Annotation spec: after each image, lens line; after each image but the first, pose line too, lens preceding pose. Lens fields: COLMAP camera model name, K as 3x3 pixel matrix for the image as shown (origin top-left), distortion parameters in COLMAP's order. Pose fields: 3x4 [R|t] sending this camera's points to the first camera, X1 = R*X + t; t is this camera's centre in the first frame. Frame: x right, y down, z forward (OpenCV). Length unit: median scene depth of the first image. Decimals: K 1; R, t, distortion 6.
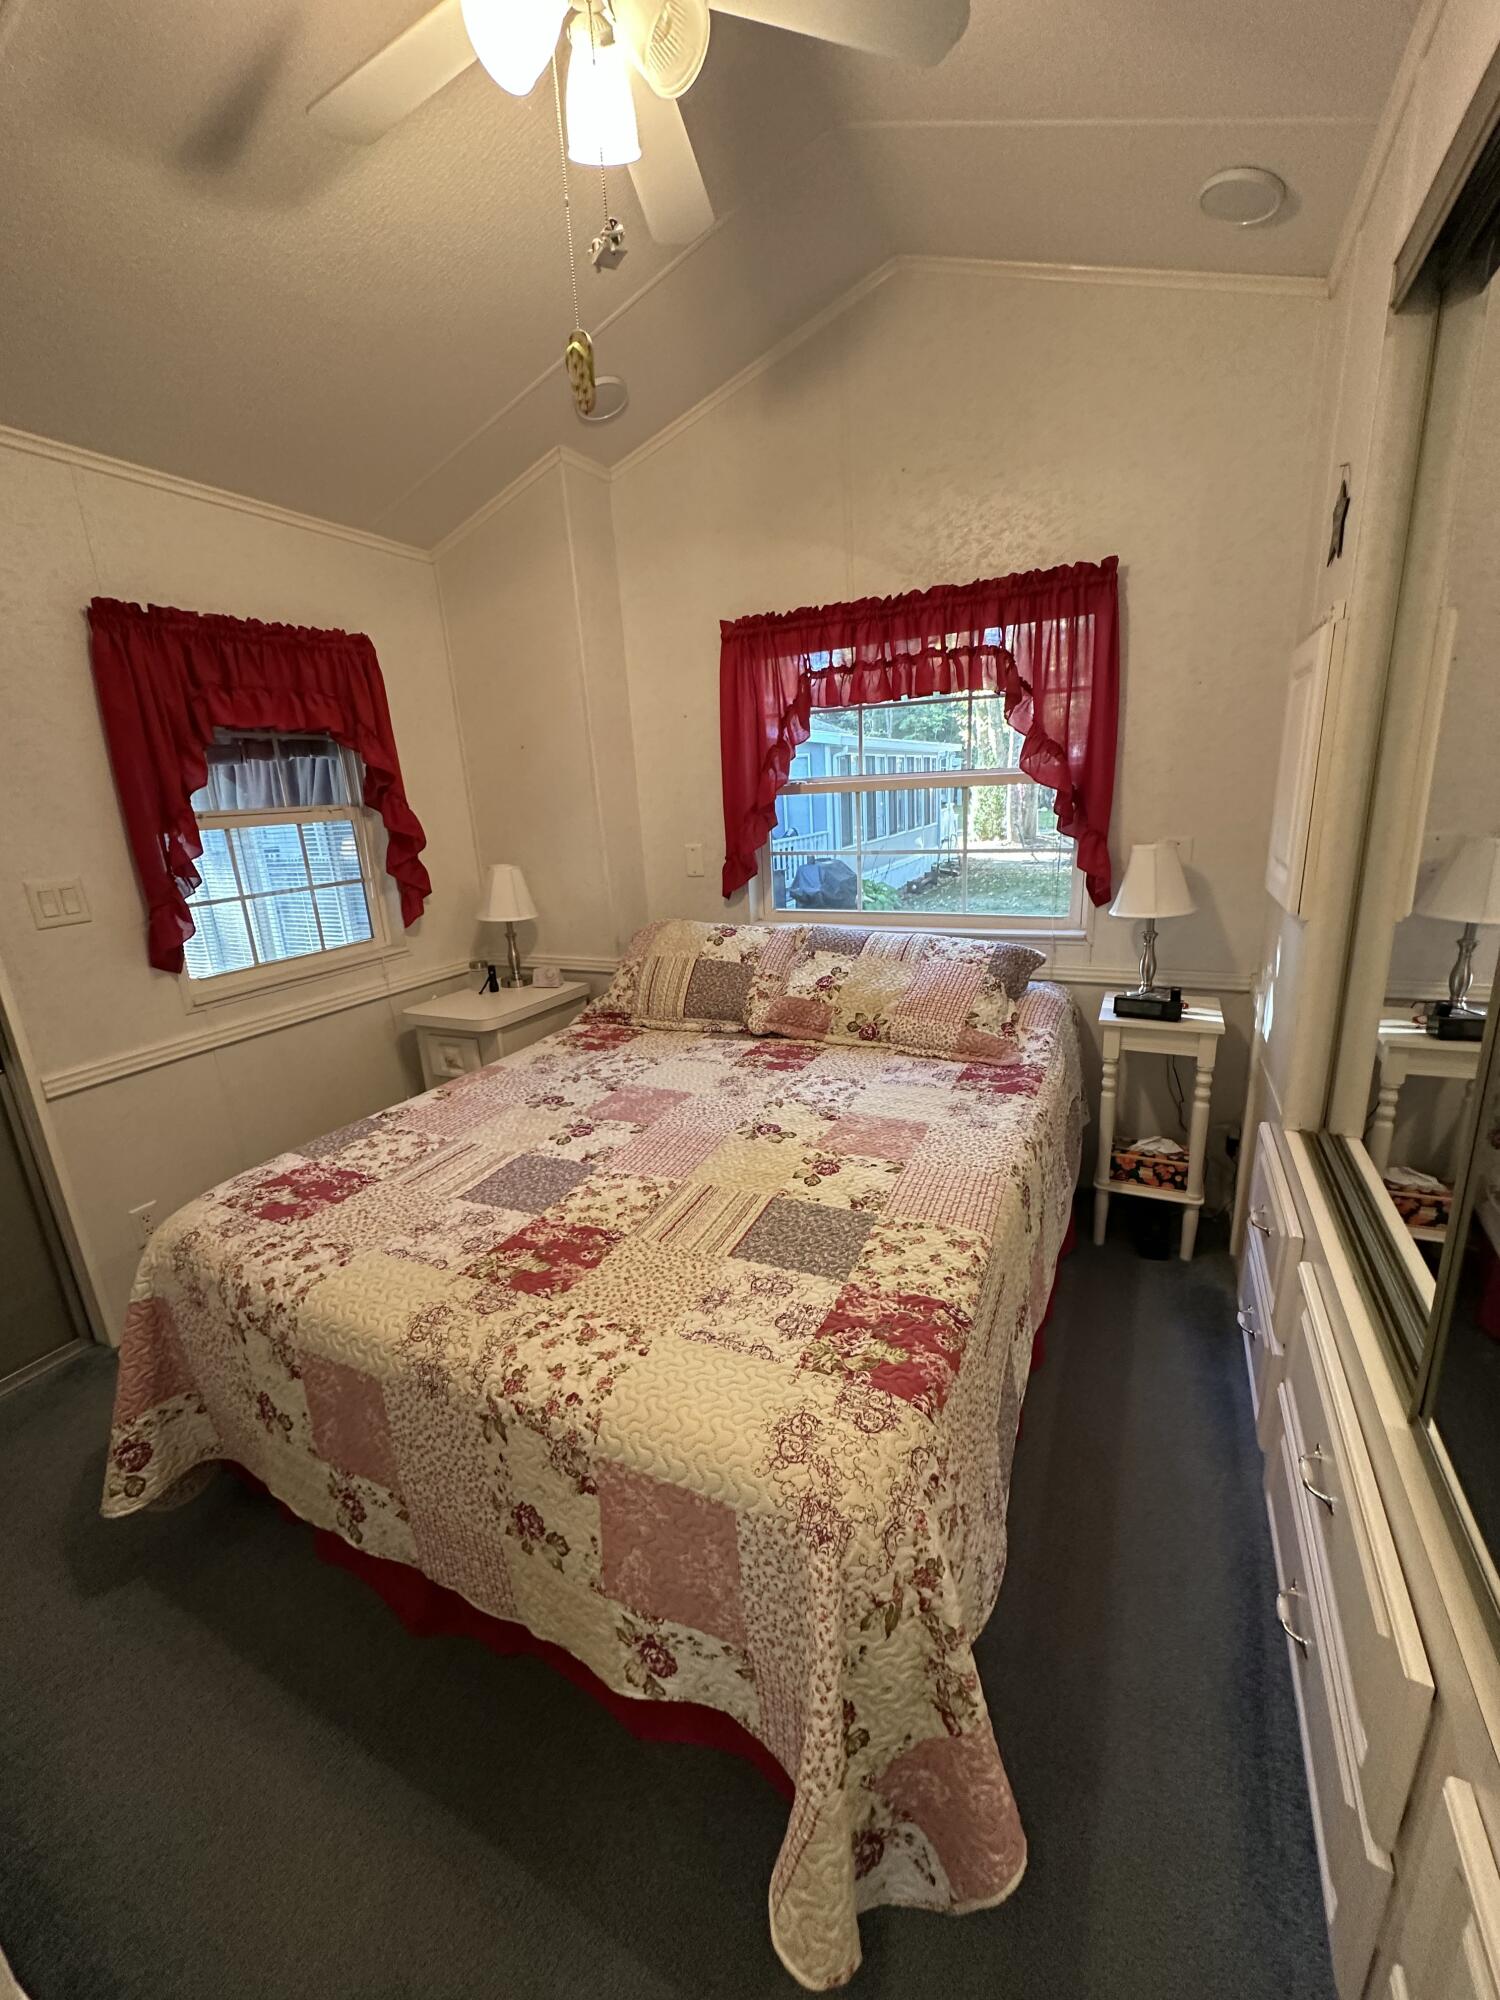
lens RADIAL K [[796.3, 0, 756.0], [0, 796.3, 997.2], [0, 0, 1]] dist [0.001920, 0.000364]
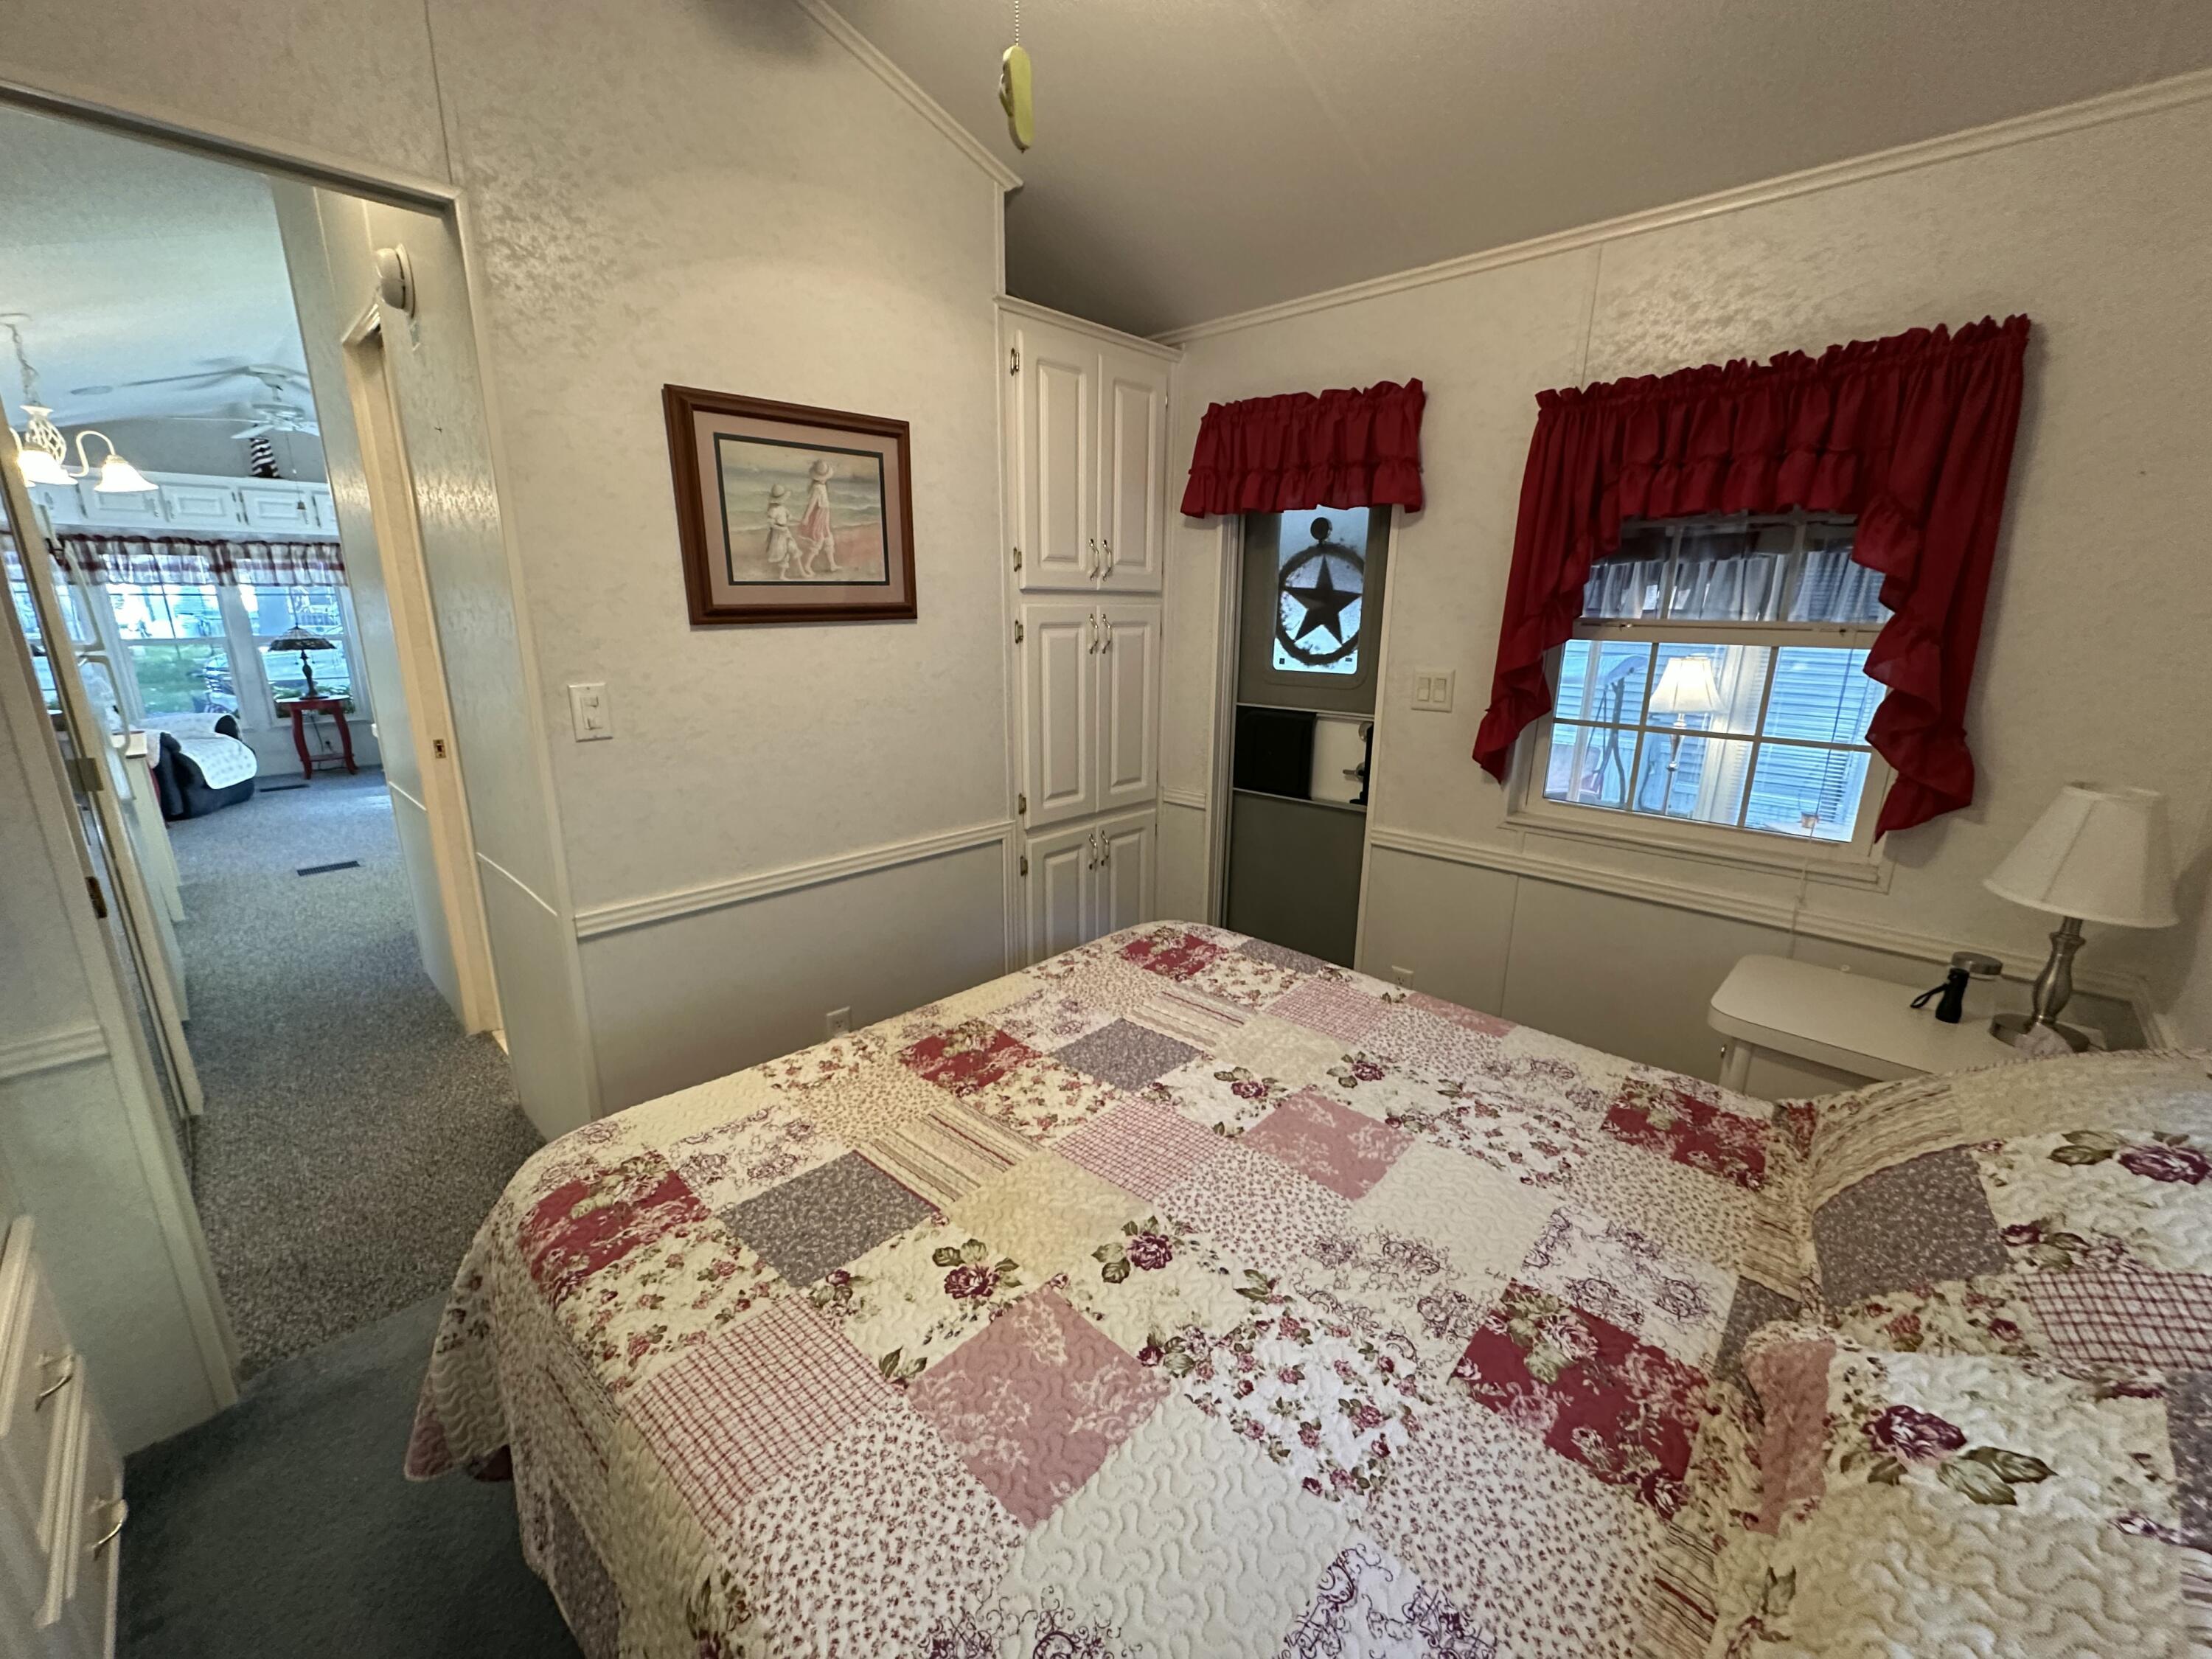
lens RADIAL K [[880.8, 0, 1111.0], [0, 880.8, 835.6], [0, 0, 1]] dist [0.001920, 0.000364]
pose [[-0.310897, 0.291658, -0.904587, 0.506265], [-0.236802, 0.897970, 0.370911, -0.325112], [0.920472, 0.329523, -0.210111, 1.025544]]
